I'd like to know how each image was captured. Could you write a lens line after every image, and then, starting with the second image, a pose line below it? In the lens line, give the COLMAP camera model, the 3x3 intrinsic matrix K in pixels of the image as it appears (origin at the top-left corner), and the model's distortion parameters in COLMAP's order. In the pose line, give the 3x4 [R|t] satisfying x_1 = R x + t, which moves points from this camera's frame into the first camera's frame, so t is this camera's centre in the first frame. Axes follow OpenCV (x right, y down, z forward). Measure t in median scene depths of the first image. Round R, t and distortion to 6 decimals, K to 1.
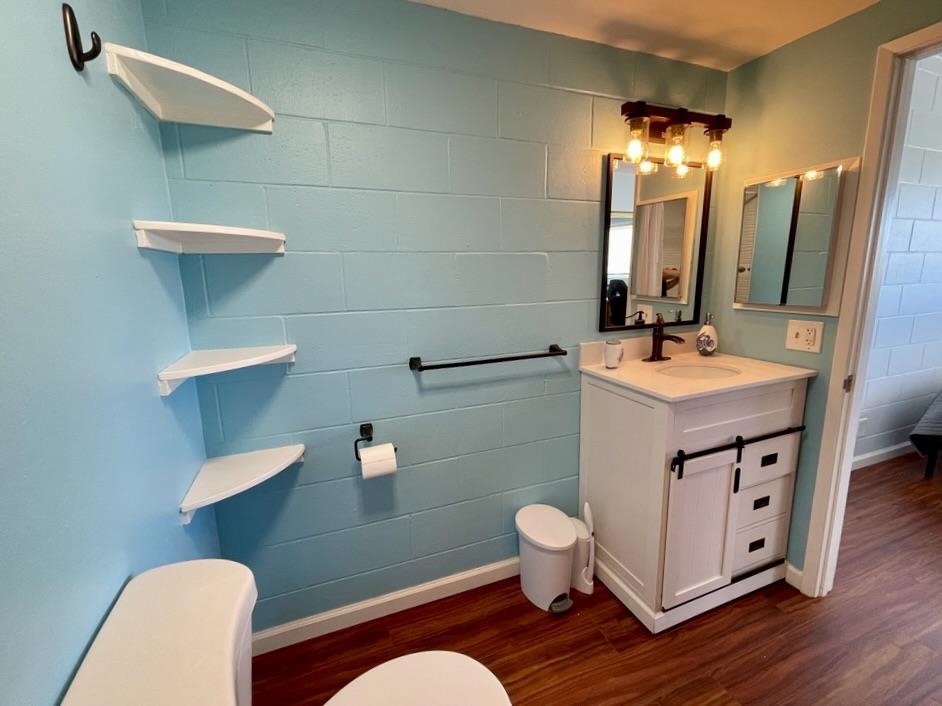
lens RADIAL K [[414.0, 0, 471.0], [0, 414.0, 353.0], [0, 0, 1]] dist [0.000321, 0.000521]
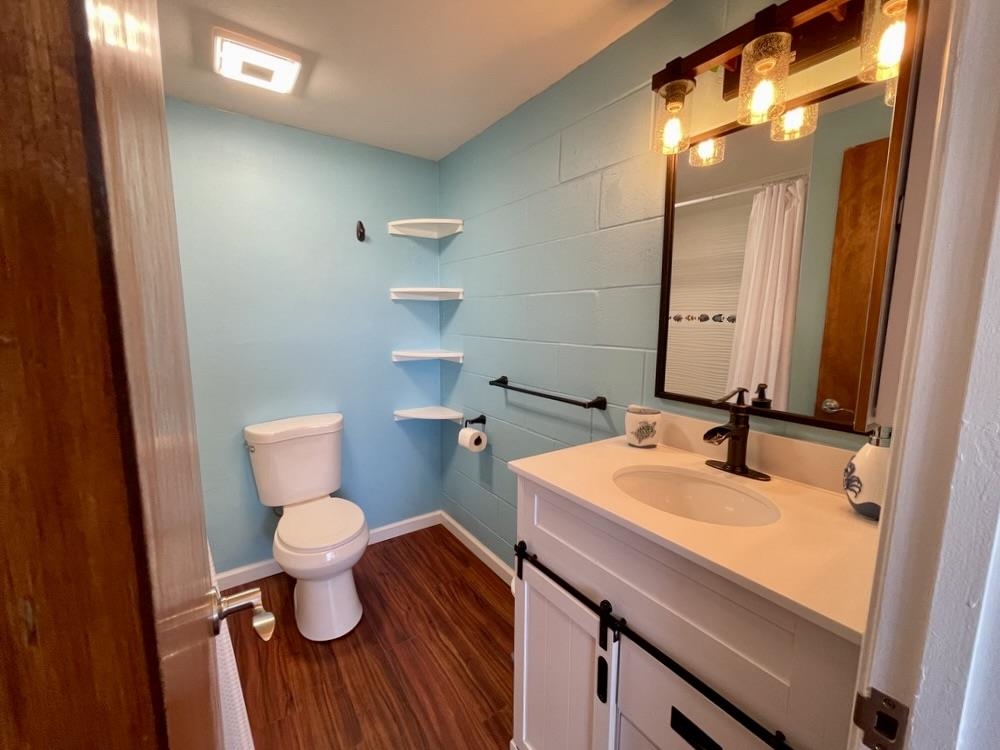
lens RADIAL K [[410.9, 0, 500.0], [0, 410.9, 375.0], [0, 0, 1]] dist [-0.002093, -0.000169]
pose [[0.226949, 0.153918, -0.961667, 1.106985], [-0.195582, 0.974519, 0.109818, -0.133174], [0.954066, 0.163162, 0.251270, 0.672944]]
